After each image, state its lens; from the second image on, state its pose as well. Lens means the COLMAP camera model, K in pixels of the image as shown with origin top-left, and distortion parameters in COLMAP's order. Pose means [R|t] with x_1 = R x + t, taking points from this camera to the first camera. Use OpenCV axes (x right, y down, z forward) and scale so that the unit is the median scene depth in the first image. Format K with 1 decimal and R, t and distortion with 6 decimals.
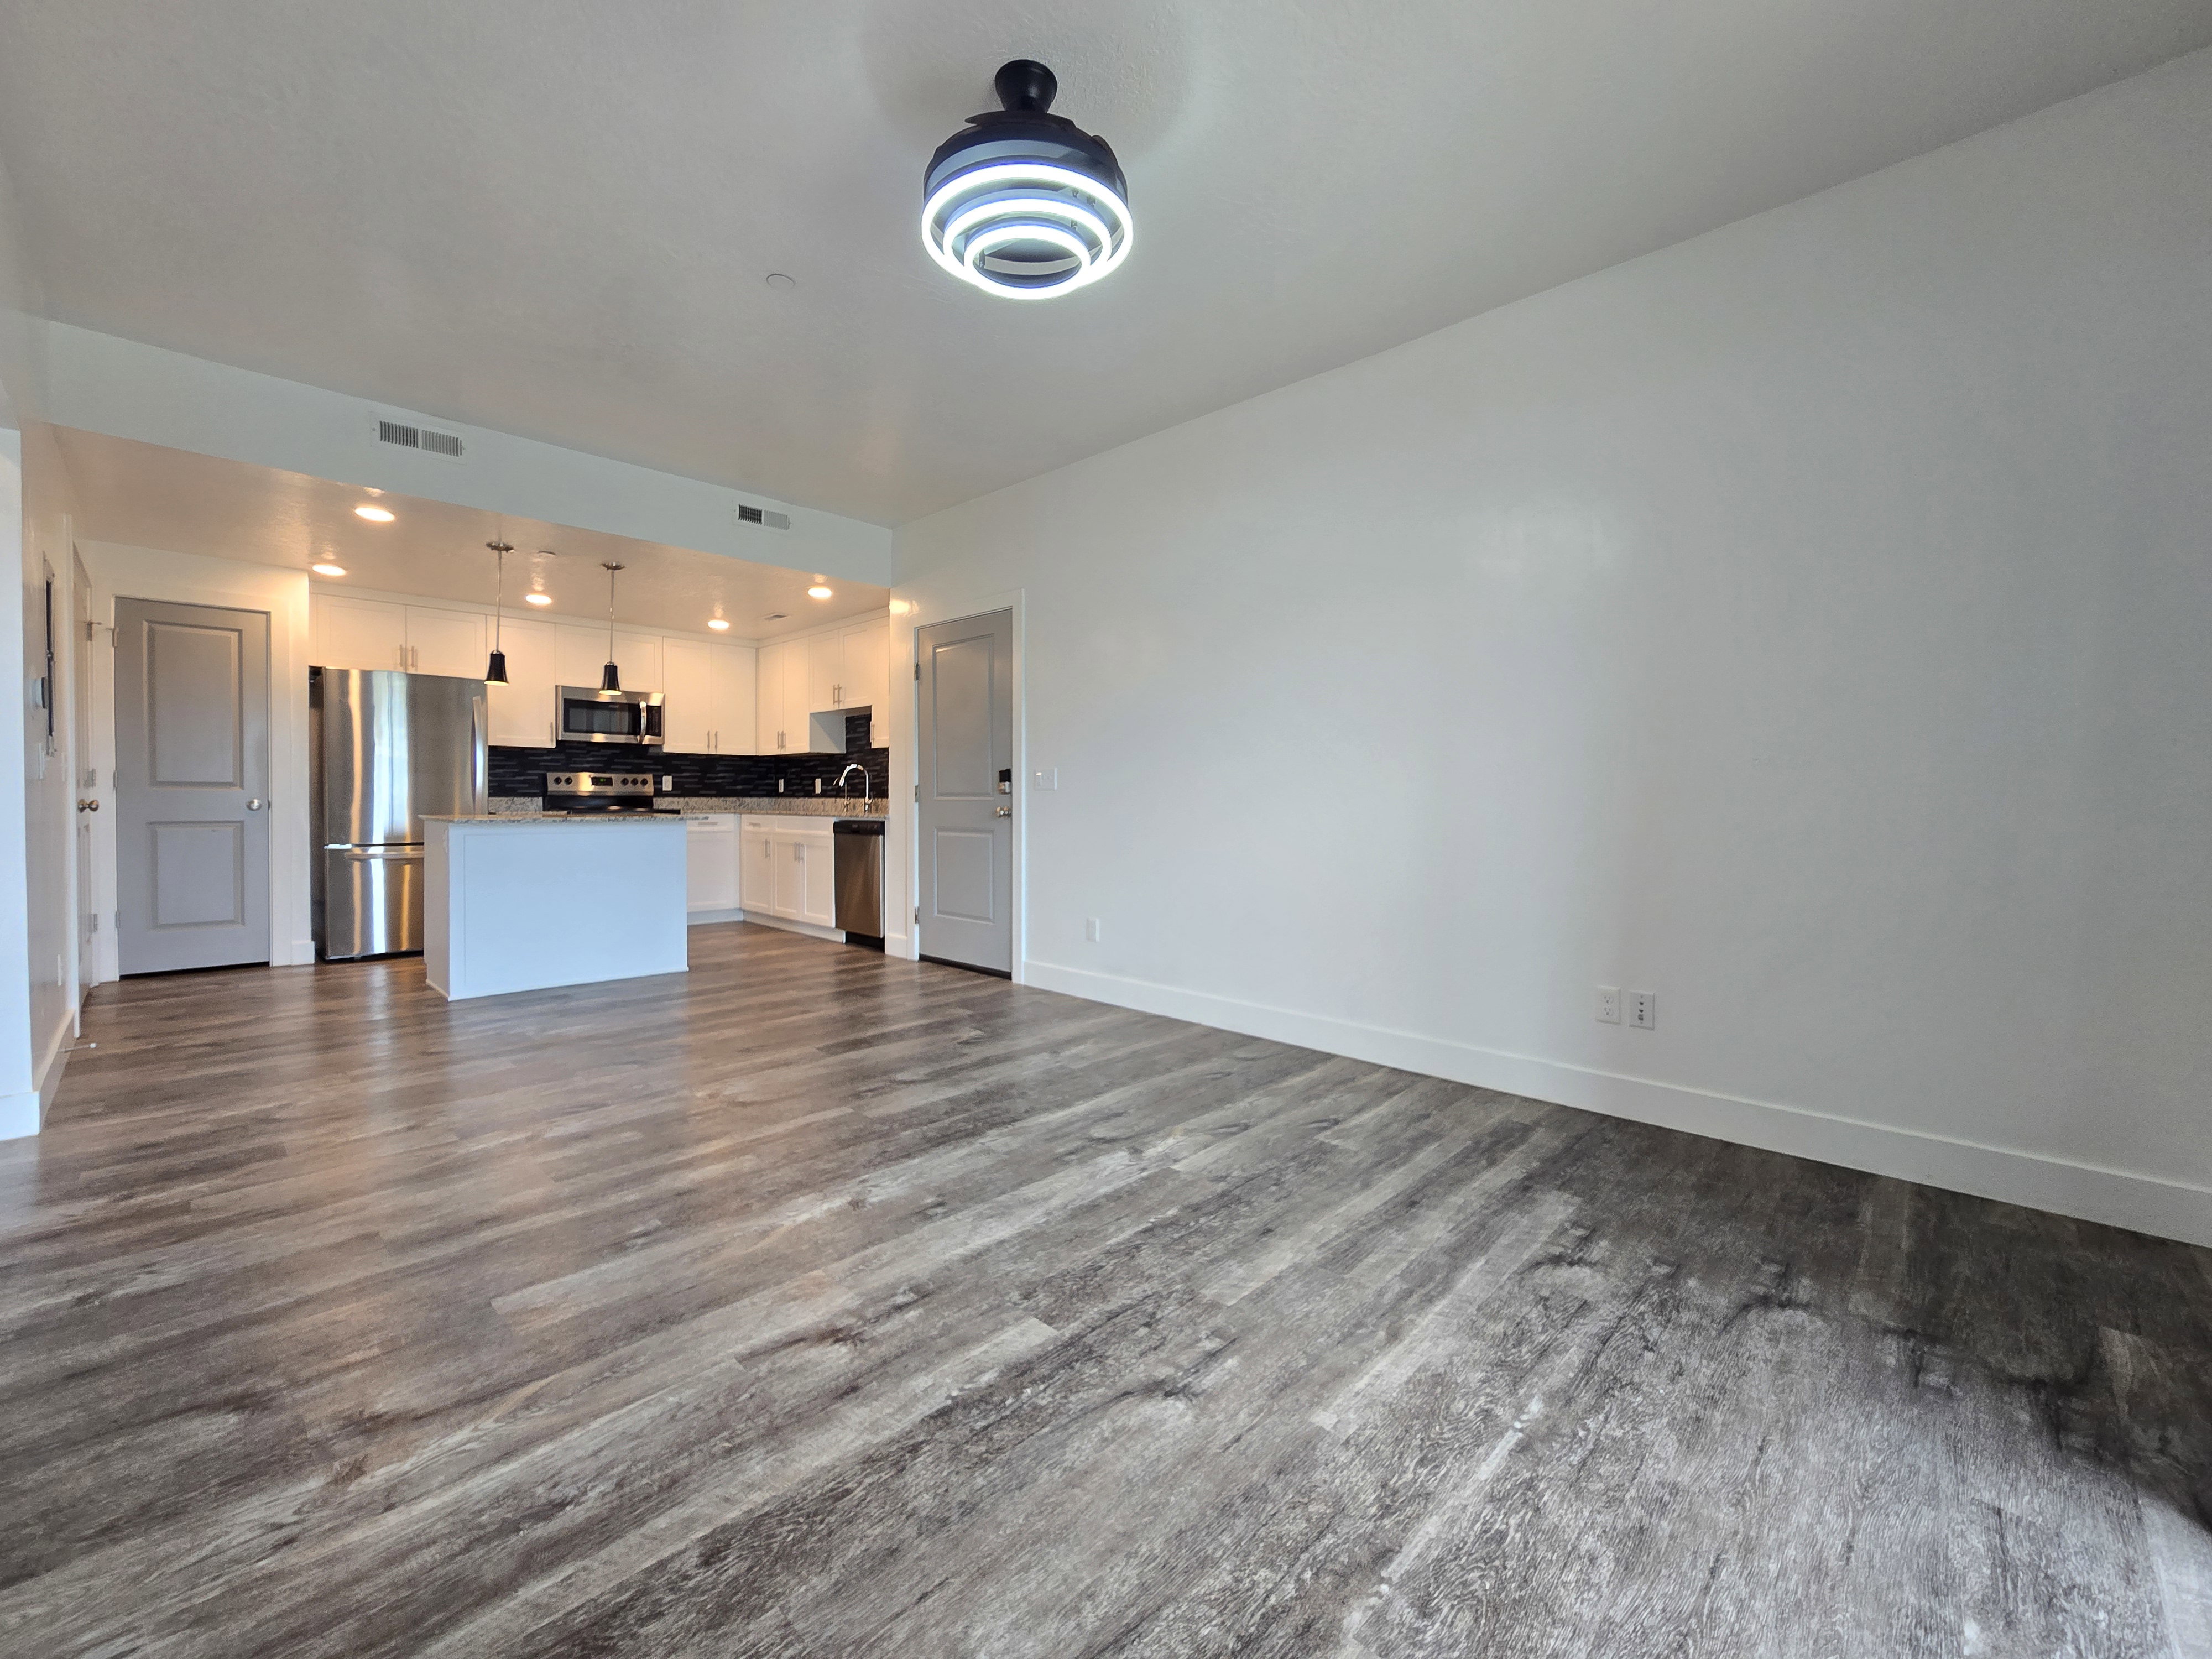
lens RADIAL K [[900.1, 0, 1104.9], [0, 900.1, 810.6], [0, 0, 1]] dist [-0.002917, -0.000863]
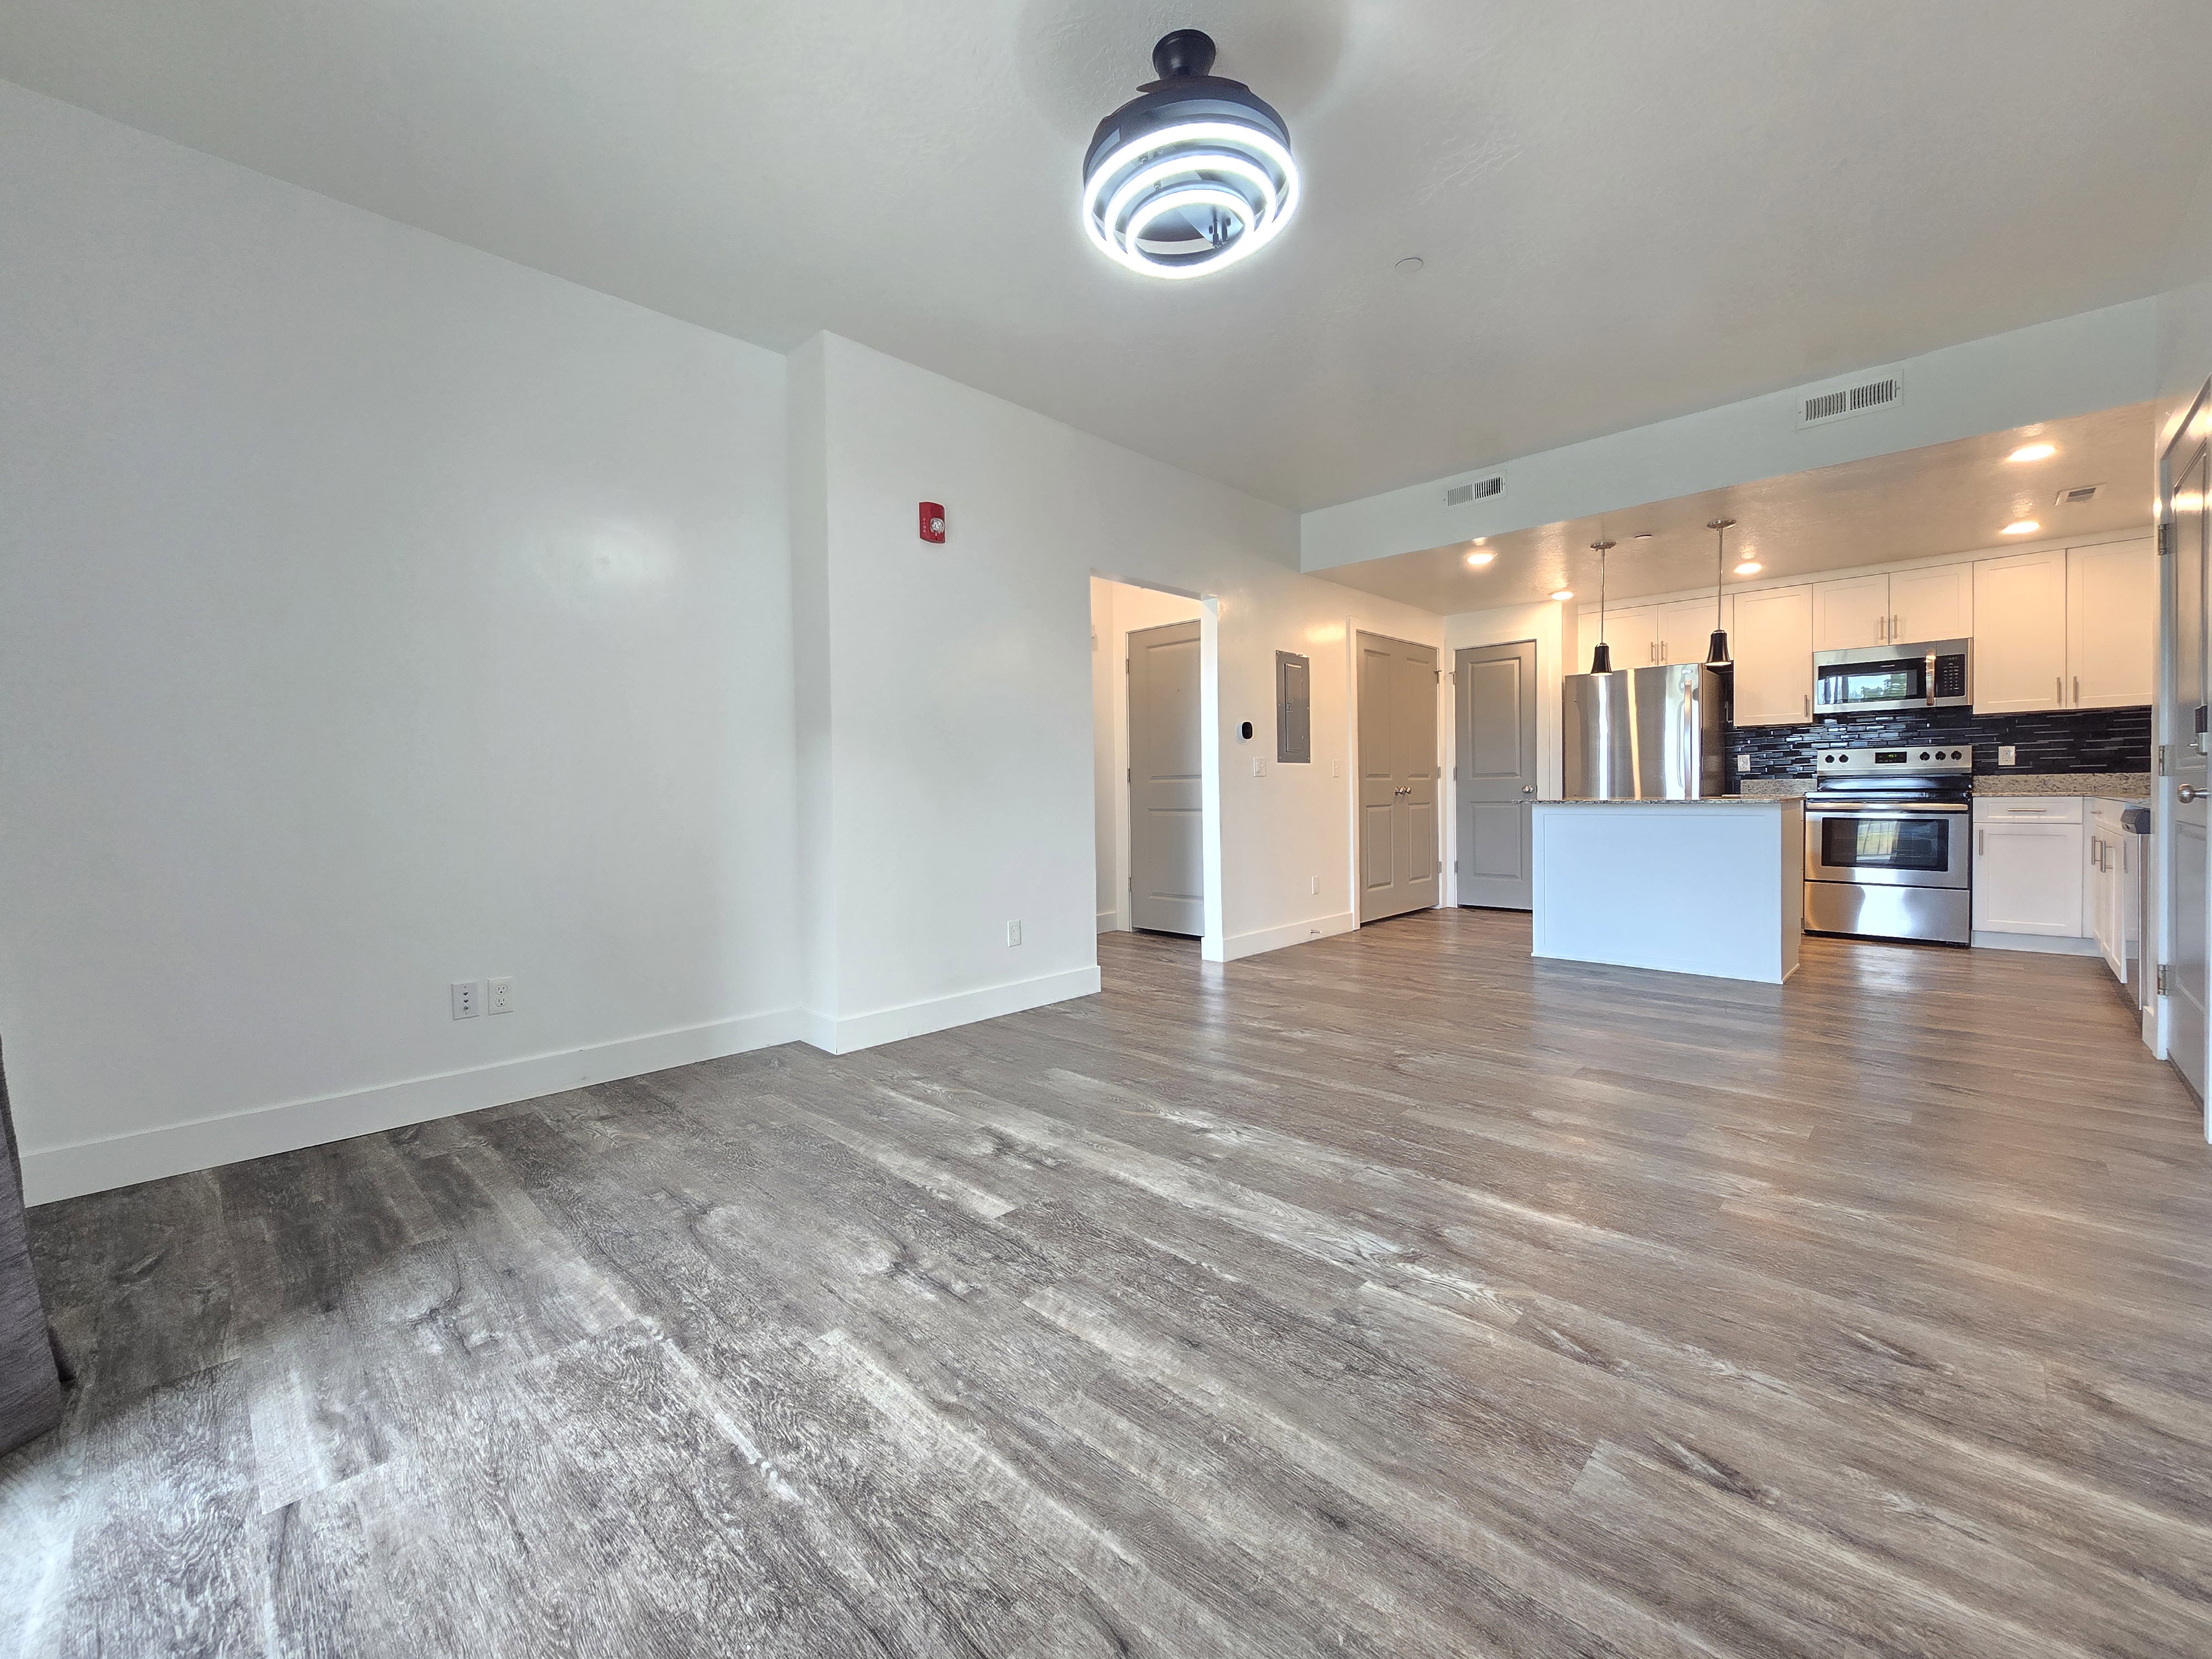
lens RADIAL K [[905.9, 0, 1106.0], [0, 905.9, 829.5], [0, 0, 1]] dist [0.000953, -0.000471]
pose [[0.004790, 0.039786, -0.999197, 1.068044], [0.000799, 0.999208, 0.039791, -0.000042], [0.999988, -0.000989, 0.004754, 1.055466]]
